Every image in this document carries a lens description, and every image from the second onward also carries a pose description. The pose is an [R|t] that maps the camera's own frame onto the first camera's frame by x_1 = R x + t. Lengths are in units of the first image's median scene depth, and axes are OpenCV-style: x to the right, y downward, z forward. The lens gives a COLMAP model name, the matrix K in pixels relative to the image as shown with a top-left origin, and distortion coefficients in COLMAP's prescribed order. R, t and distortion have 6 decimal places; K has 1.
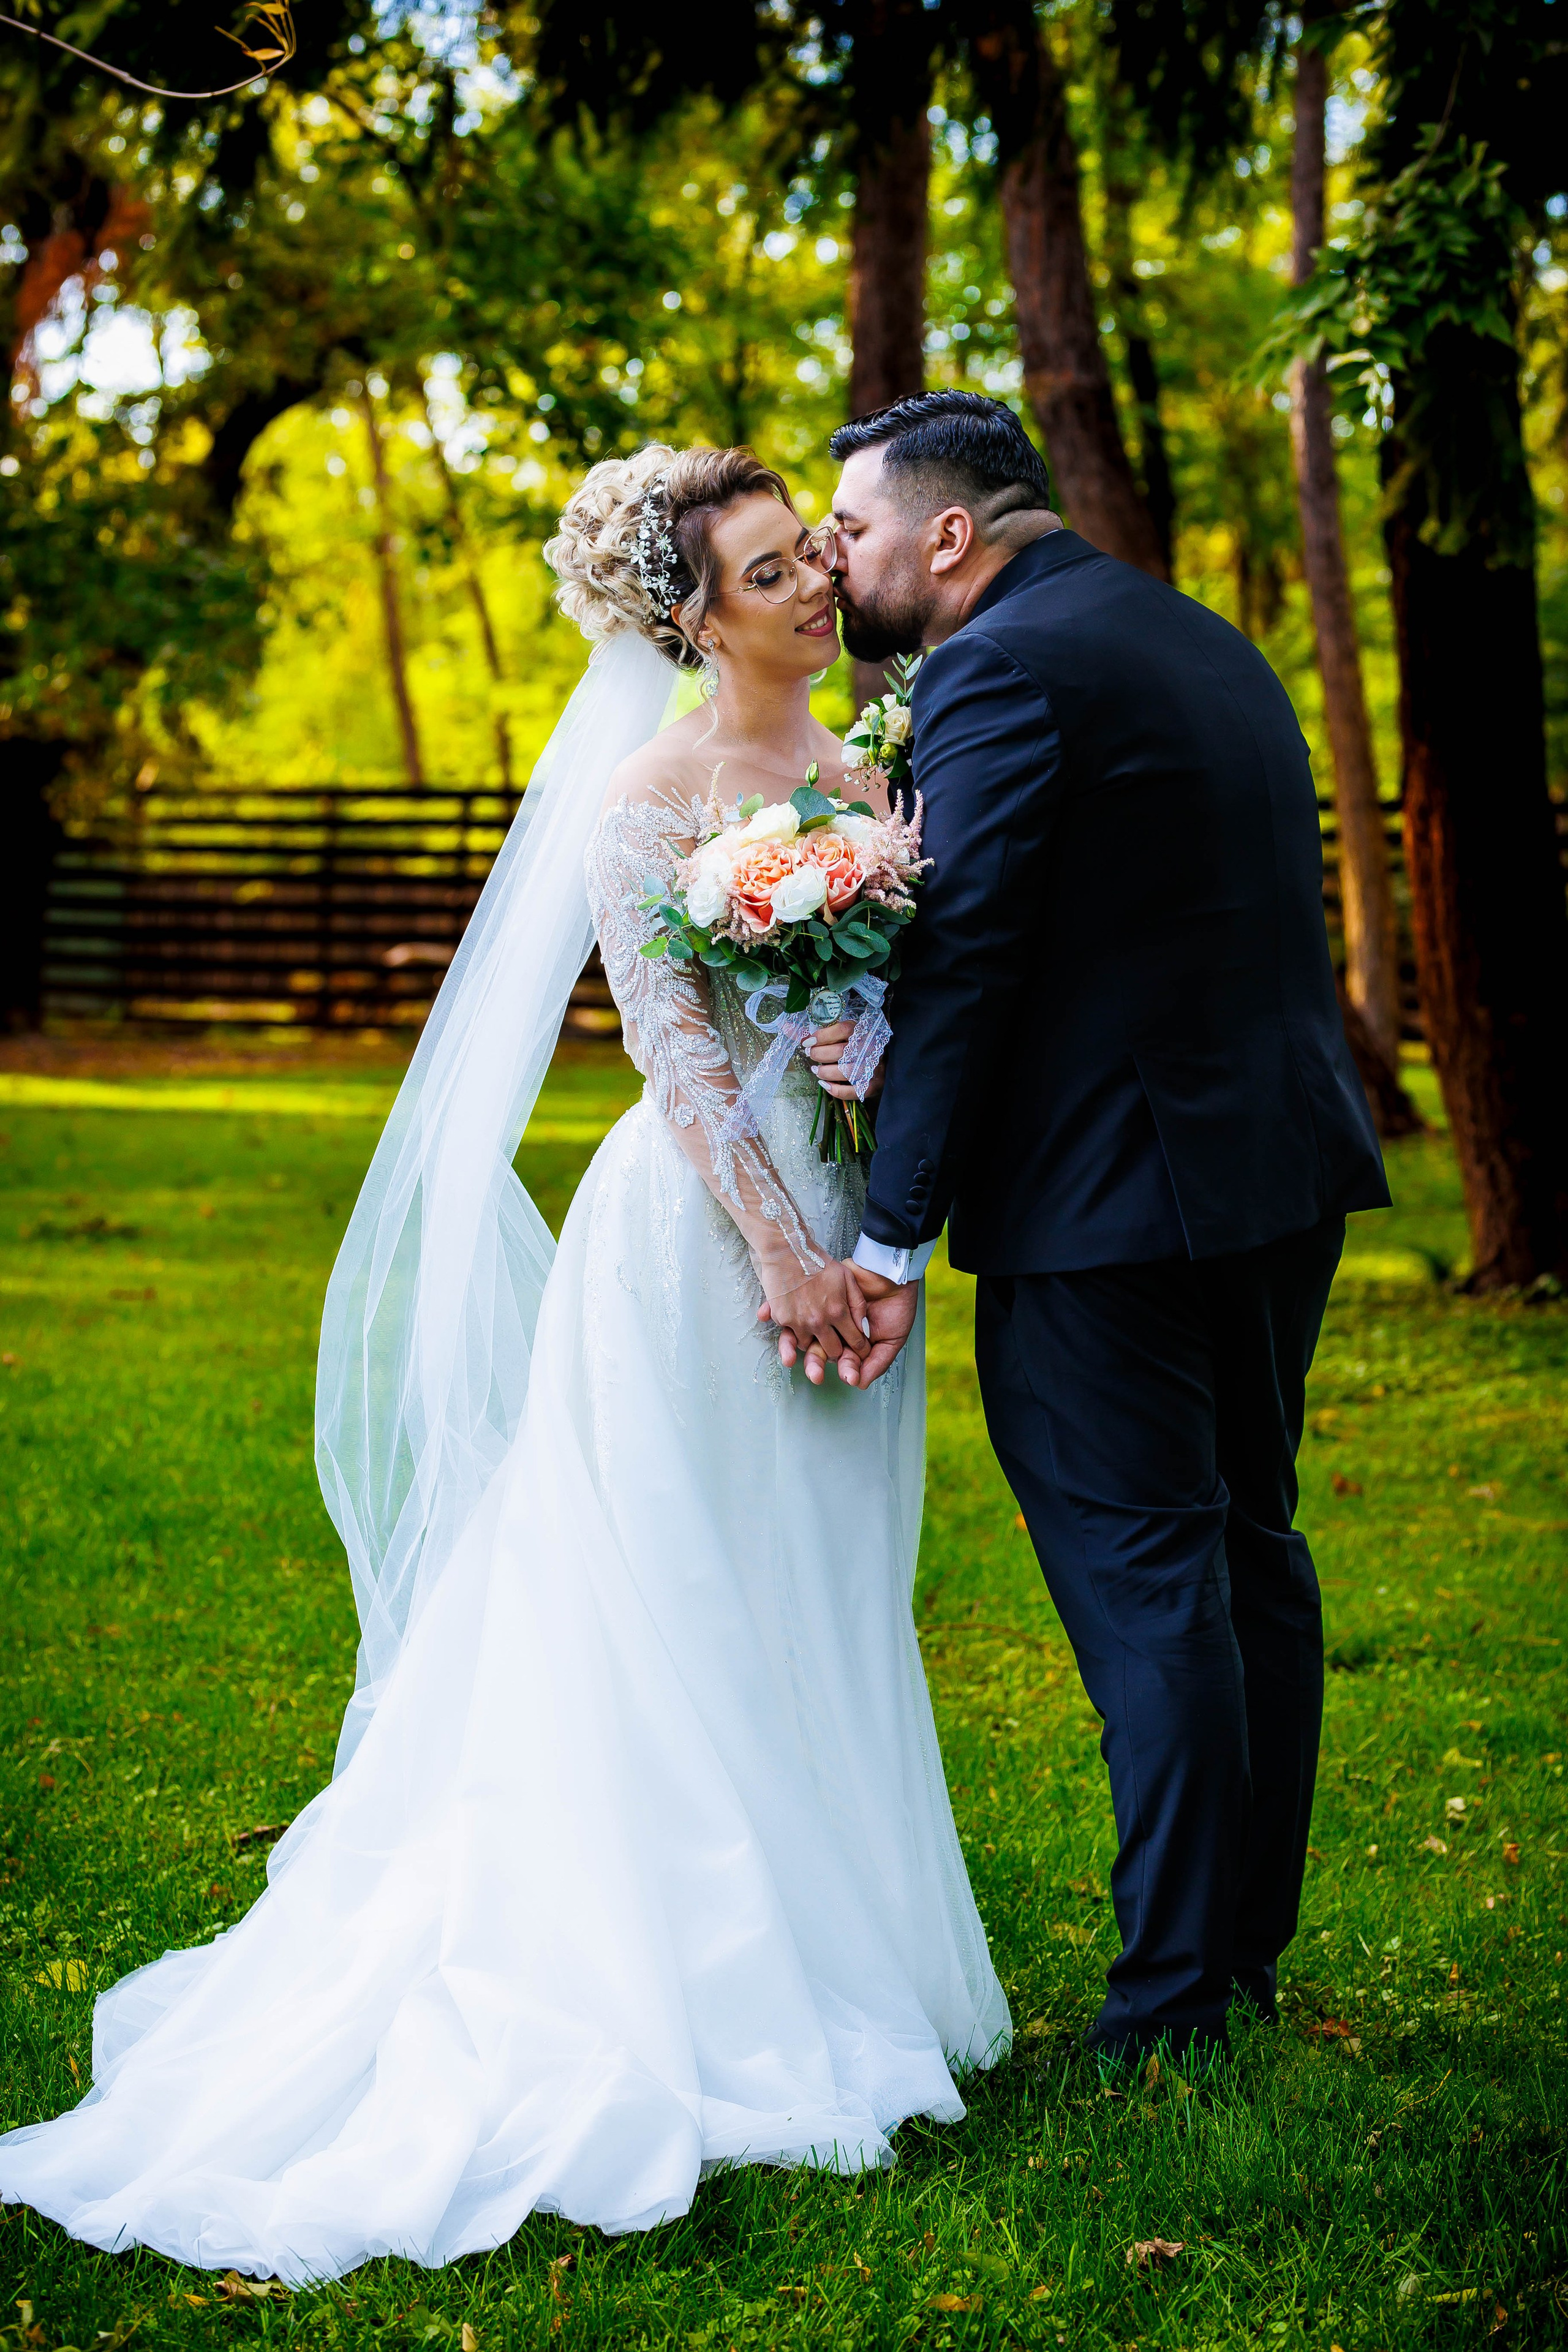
lens RADIAL K [[5820.1, 0, 784.0], [0, 5820.1, 1176.0], [0, 0, 1]] dist [-0.016081, 0.229433]
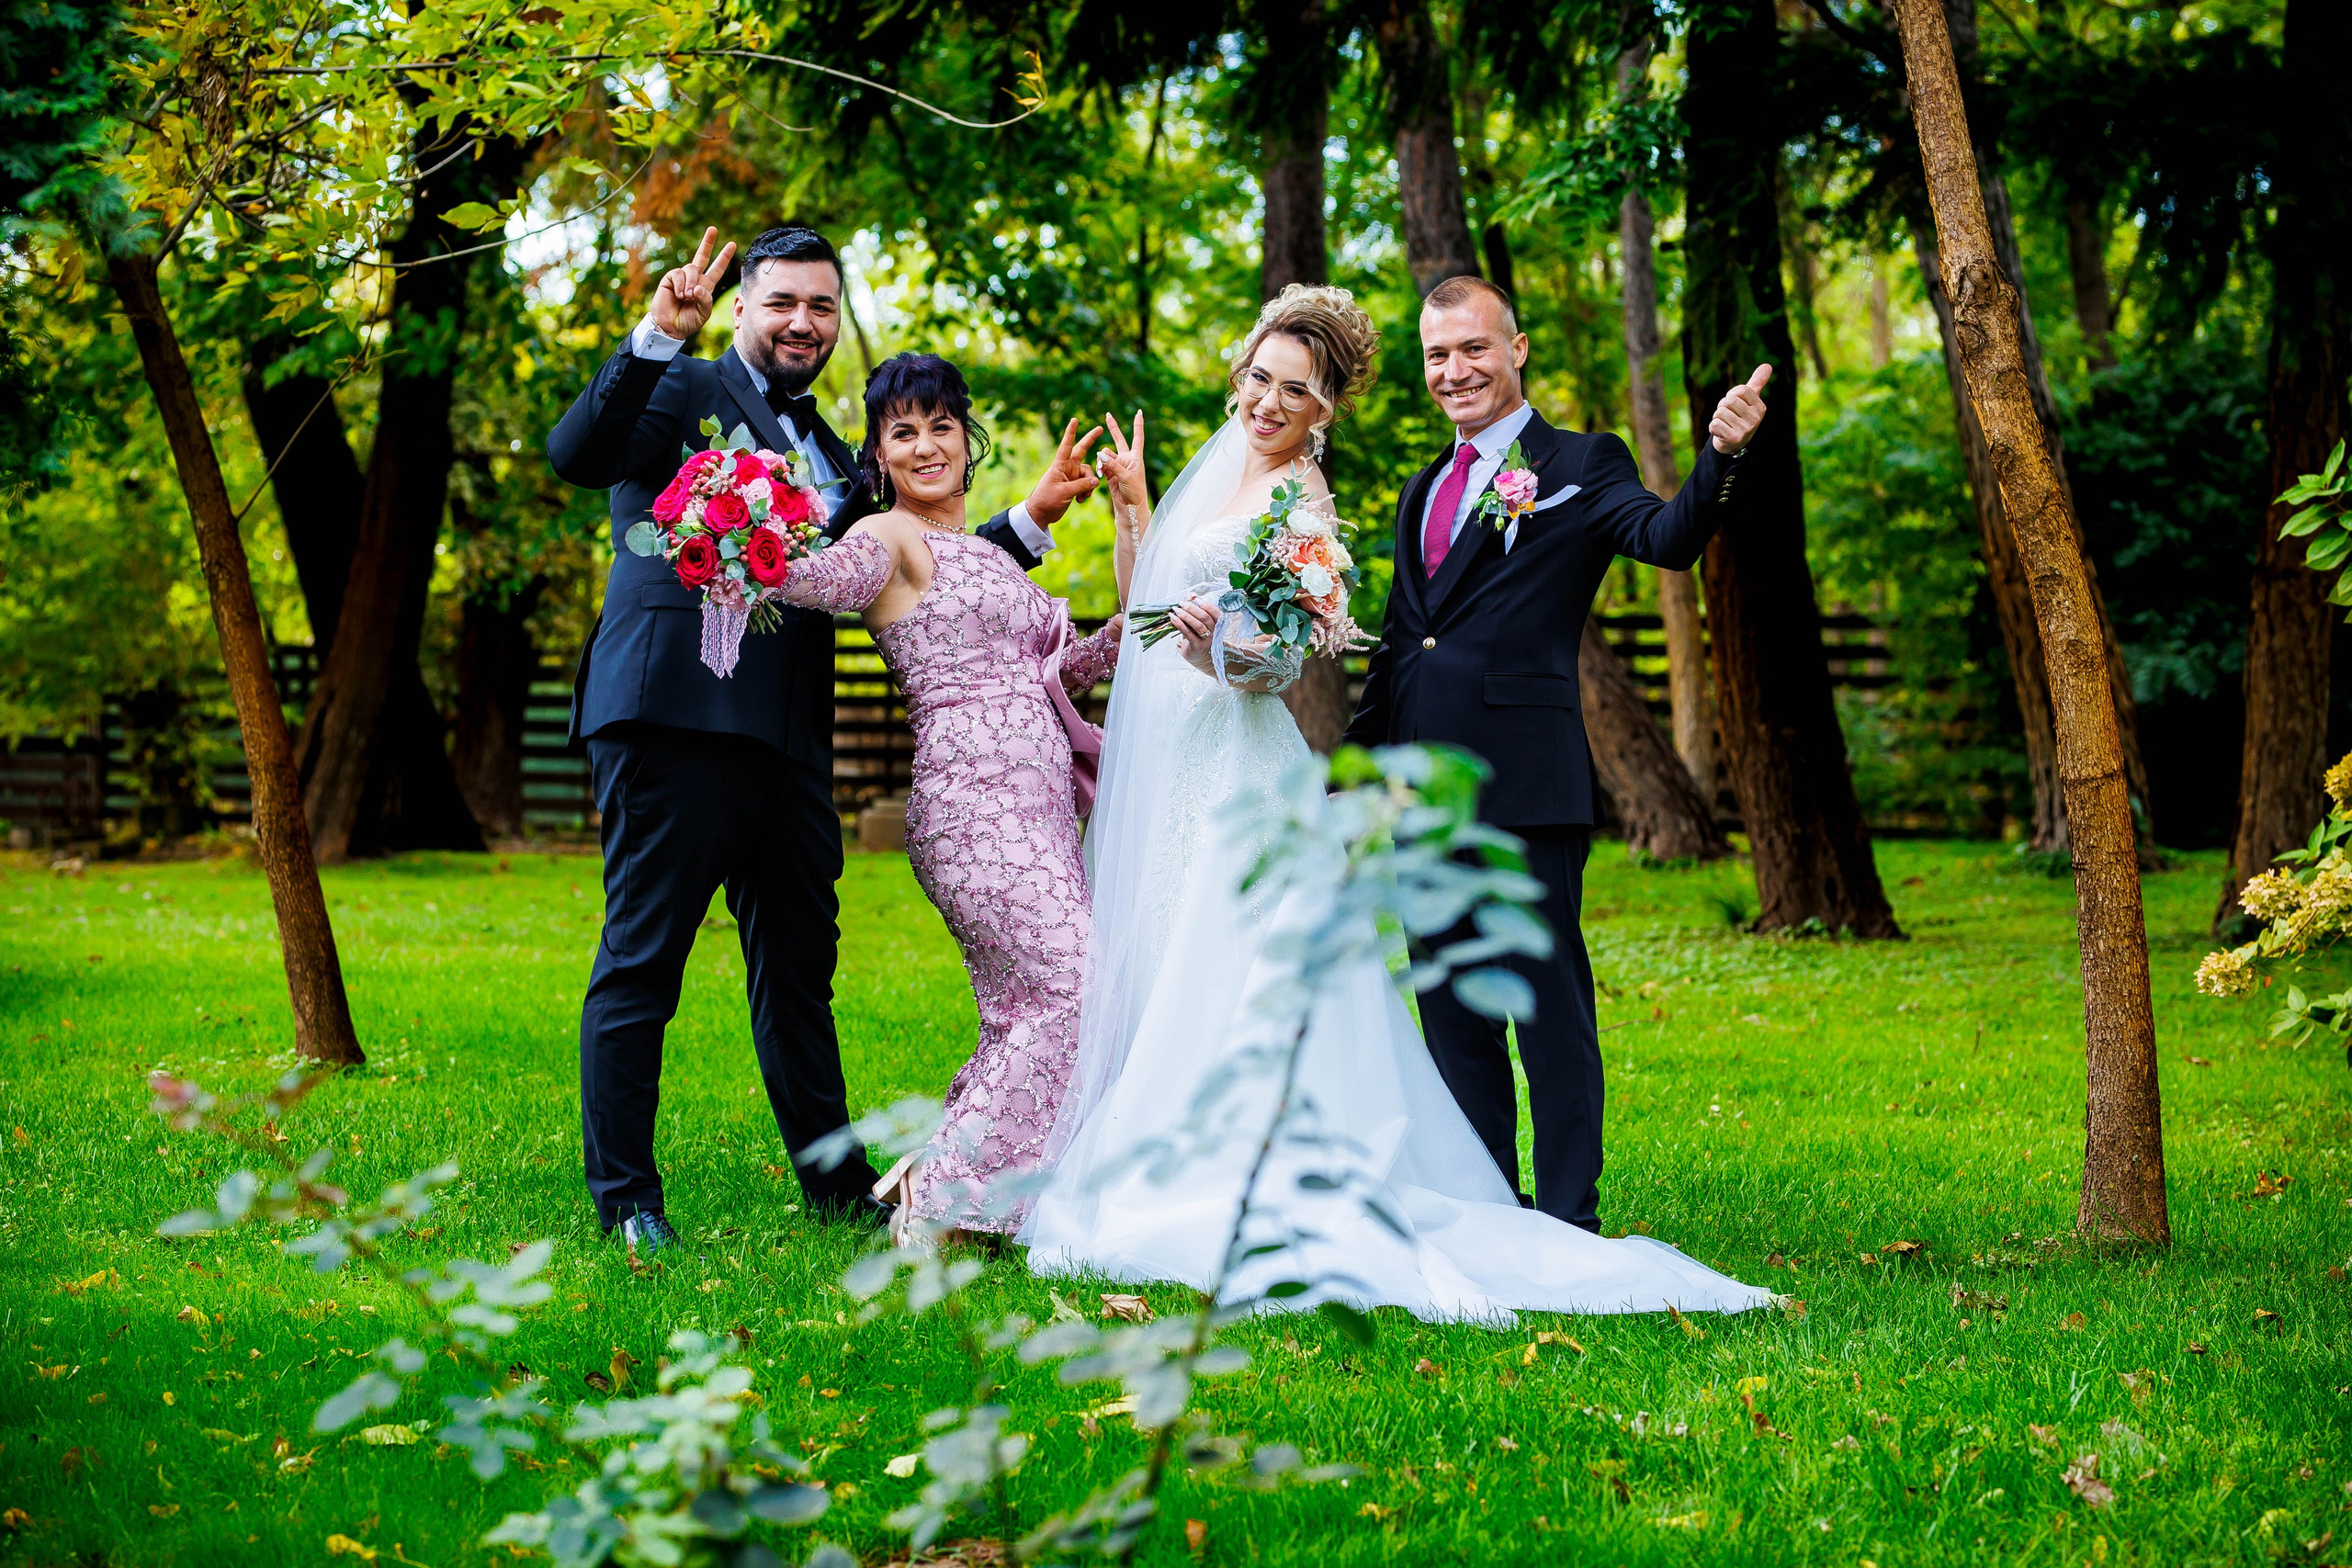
lens RADIAL K [[5819.6, 0, 1135.4], [0, 5819.6, 744.0], [0, 0, 1]] dist [-0.016081, 0.229433]
pose [[0.999951, -0.009926, 0.000609, -0.032983], [0.009944, 0.998739, -0.049215, 0.047531], [-0.000120, 0.049218, 0.998788, -0.424368]]
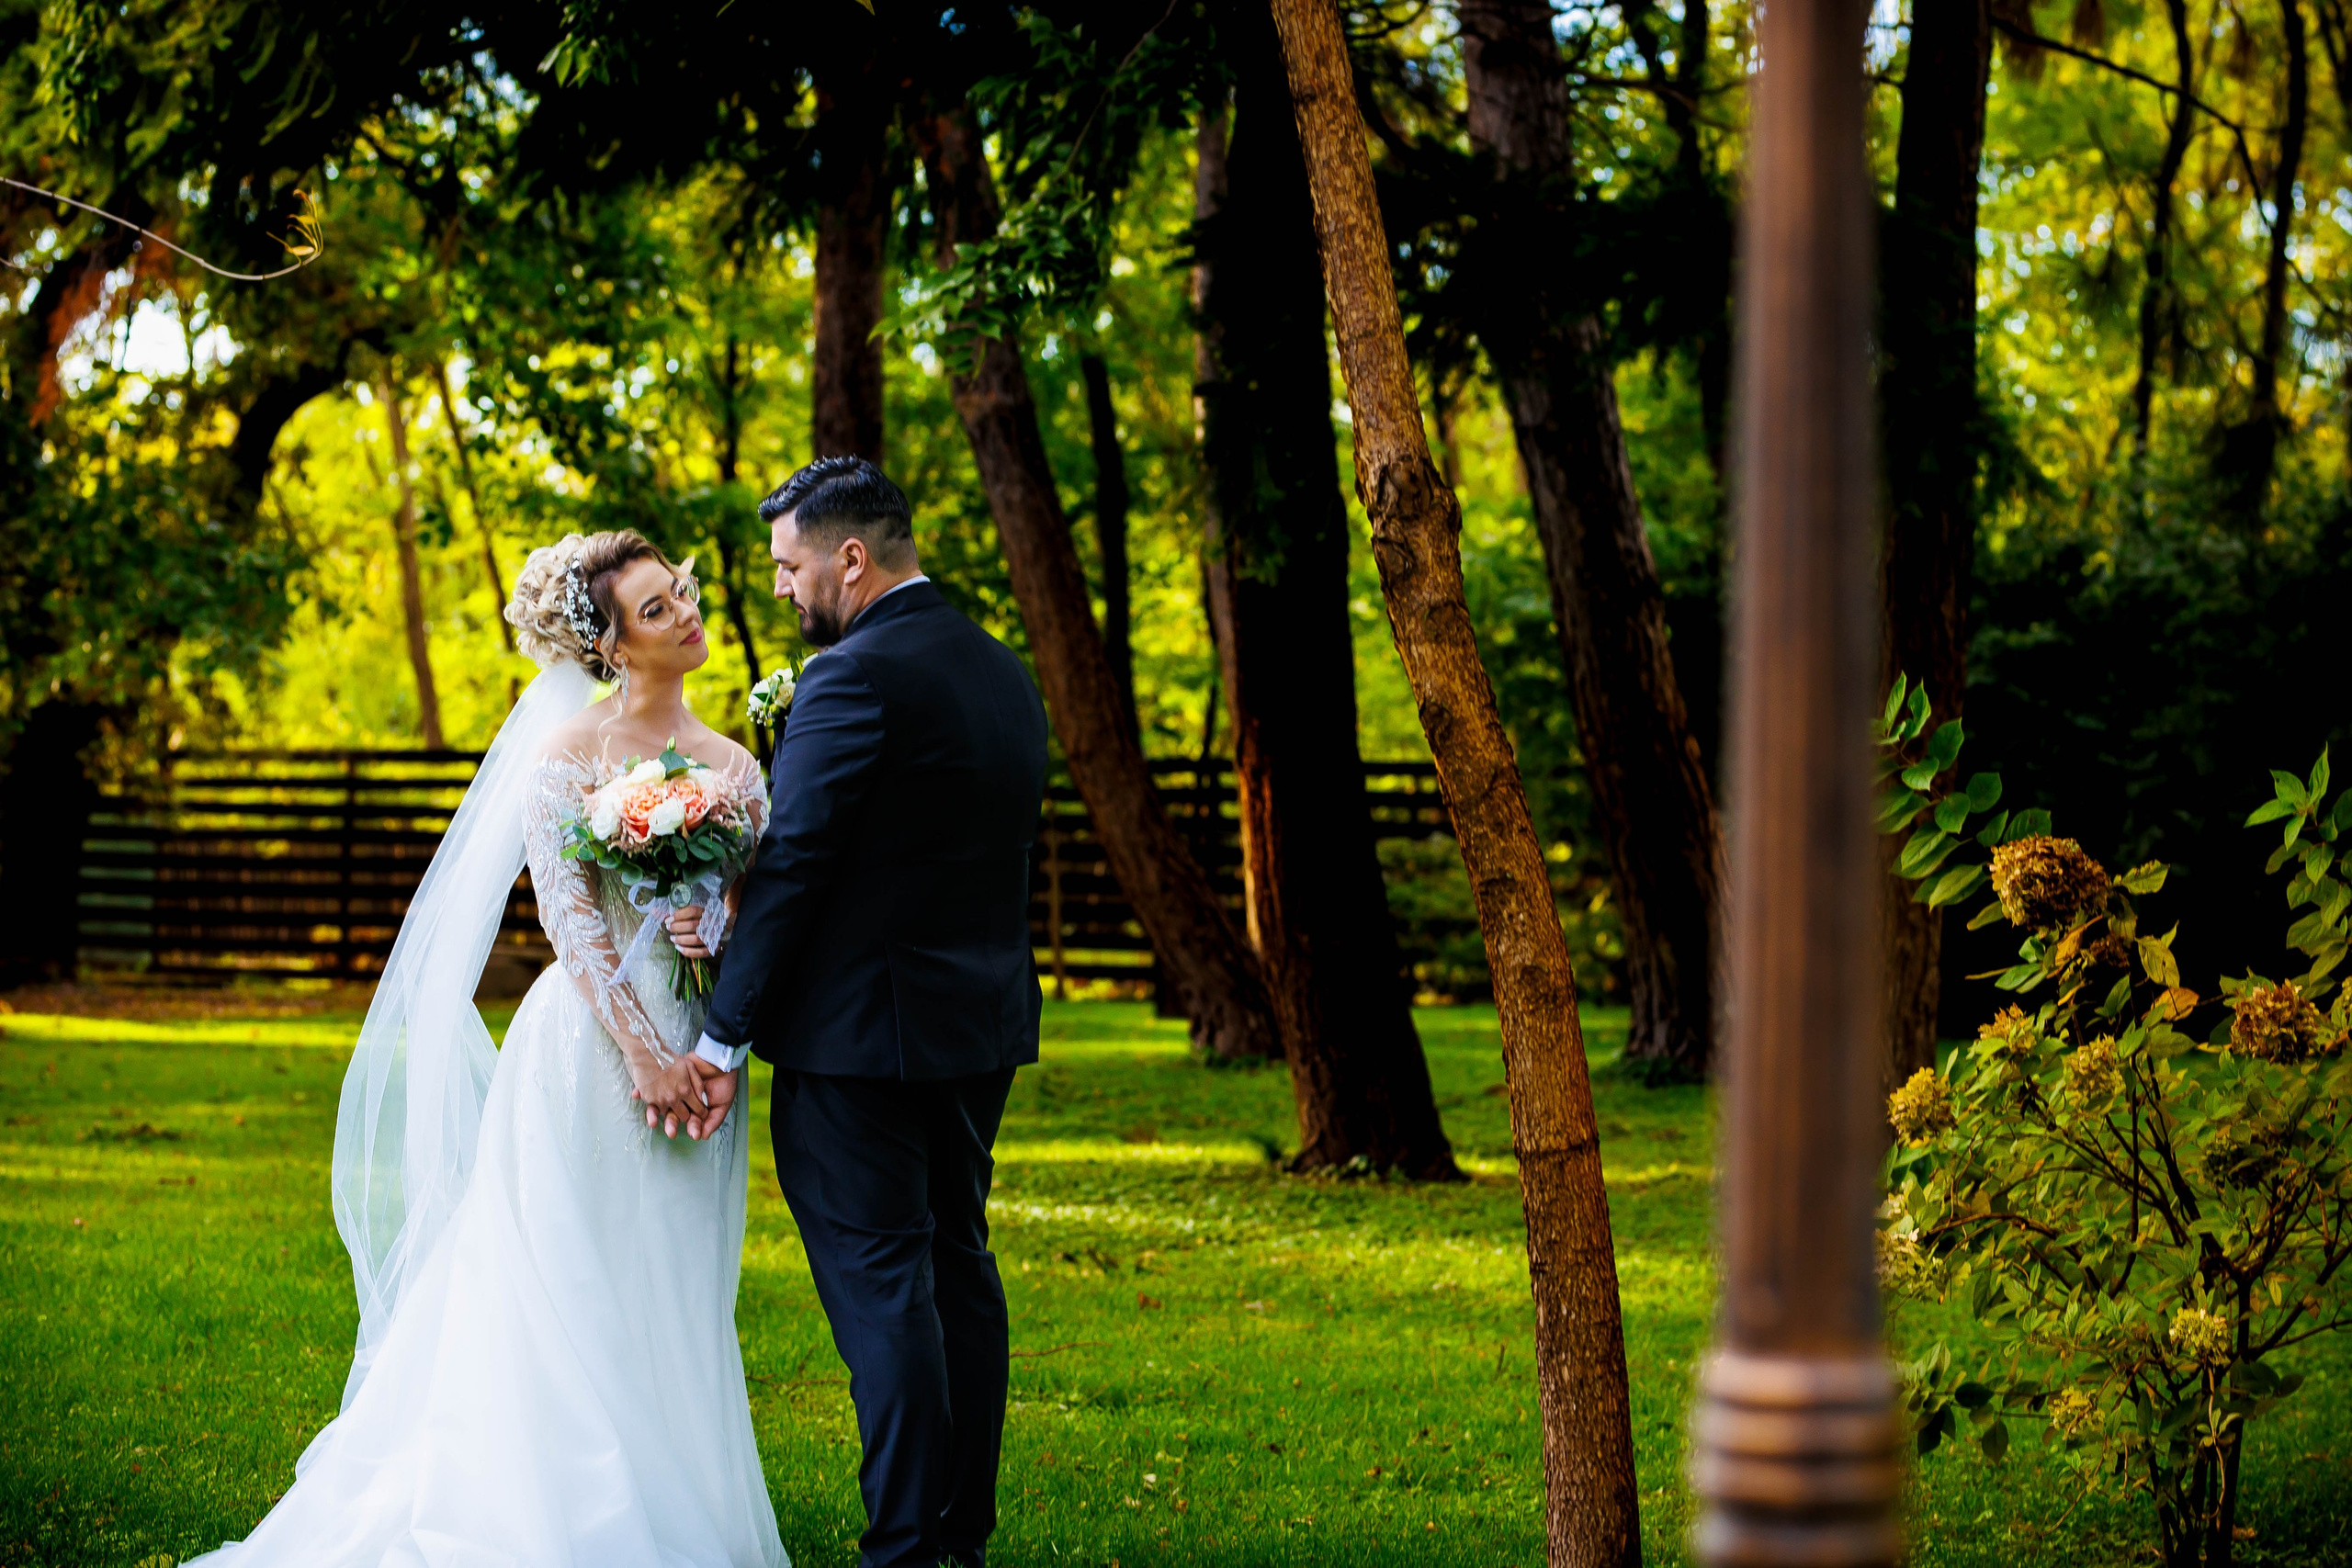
lens RADIAL K [[5819.6, 0, 1135.4], [0, 5819.6, 744.0], [0, 0, 1]] dist [-0.016081, 0.229433]
pose [[0.998427, 0.000652, 0.056067, 0.019156], [0.003136, 0.997719, -0.067430, 0.014819], [-0.055983, 0.067500, 0.996147, -0.232838]]
